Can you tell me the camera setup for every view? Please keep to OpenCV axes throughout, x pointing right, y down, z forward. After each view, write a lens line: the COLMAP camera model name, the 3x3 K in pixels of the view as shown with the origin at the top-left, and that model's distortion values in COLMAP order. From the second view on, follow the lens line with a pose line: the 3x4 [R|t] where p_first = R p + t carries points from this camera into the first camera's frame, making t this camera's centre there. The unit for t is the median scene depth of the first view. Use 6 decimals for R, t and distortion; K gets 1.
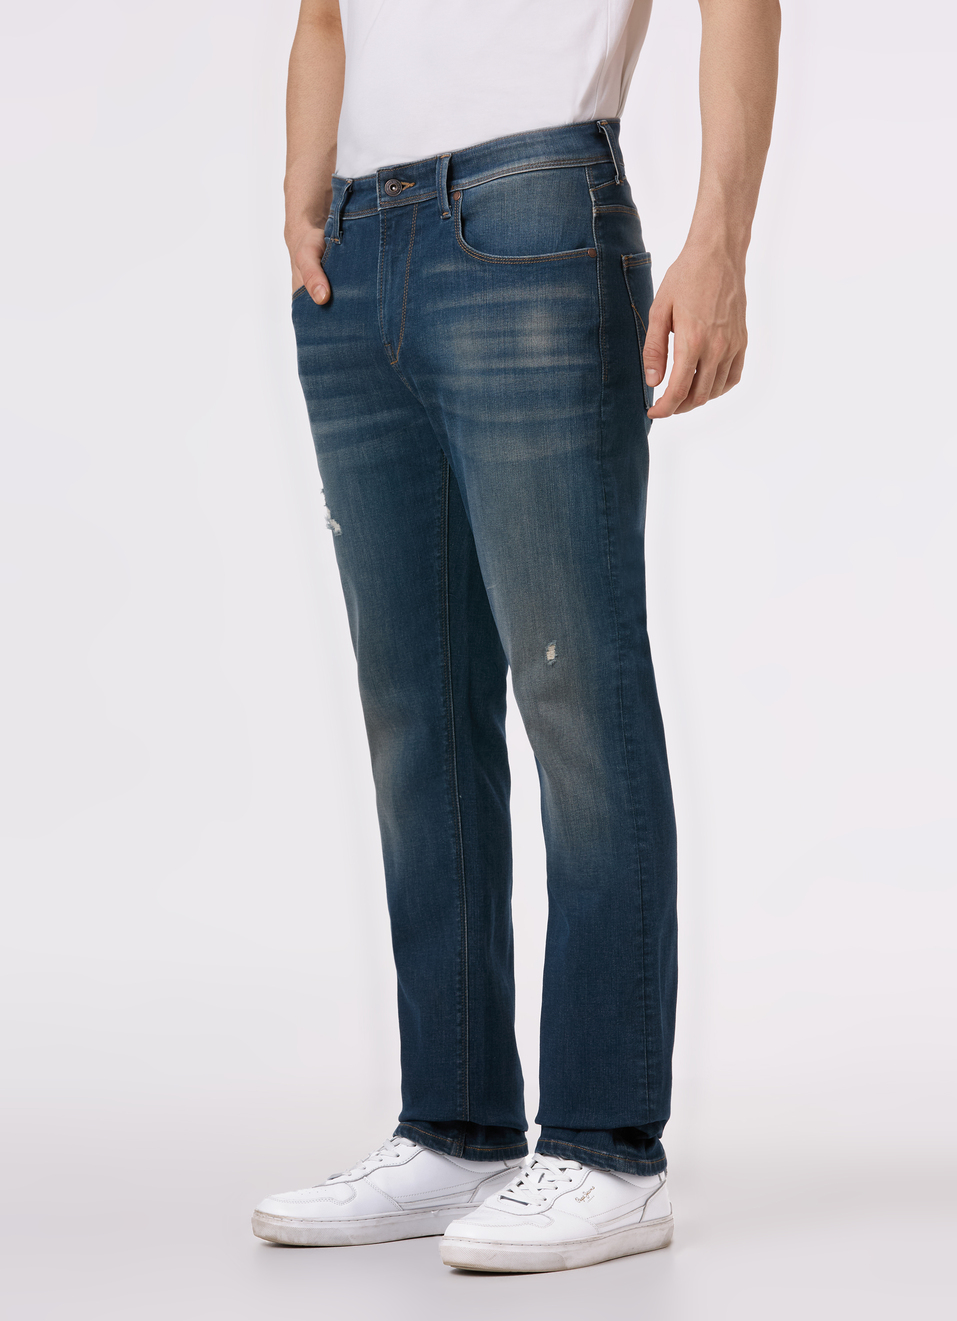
lens RADIAL K [[3905.6, 0, 478.5], [0, 3905.6, 660.5], [0, 0, 1]] dist [1.666805, 1.509783]
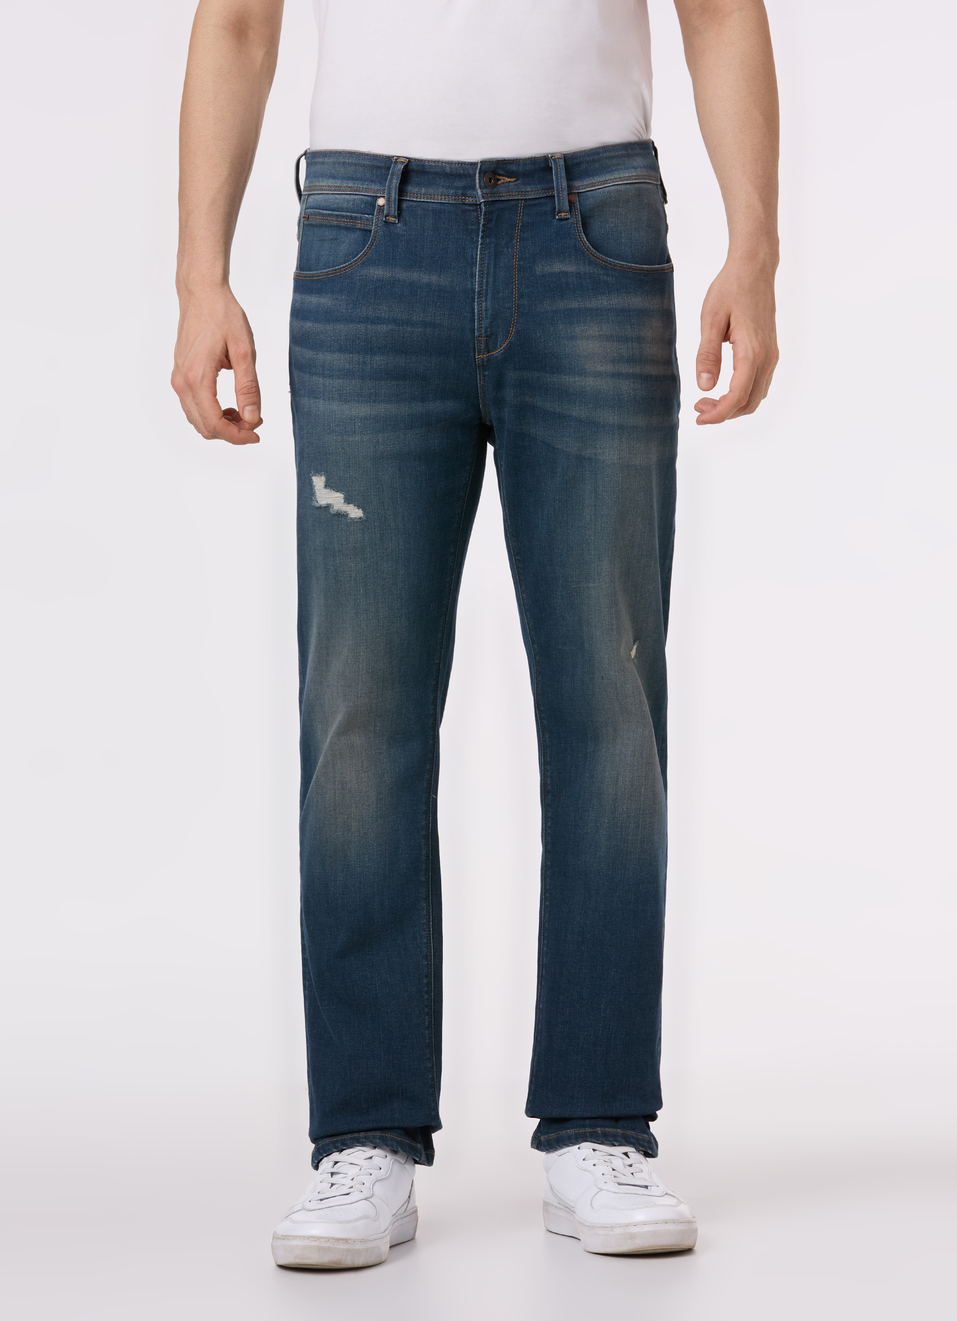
lens RADIAL K [[3905.6, 0, 478.5], [0, 3905.6, 660.5], [0, 0, 1]] dist [1.666805, 1.509783]
pose [[0.574186, 0.012062, 0.818636, -0.842352], [-0.009263, 0.999923, -0.008236, 0.008832], [-0.818672, -0.002854, 0.574254, 0.440929]]
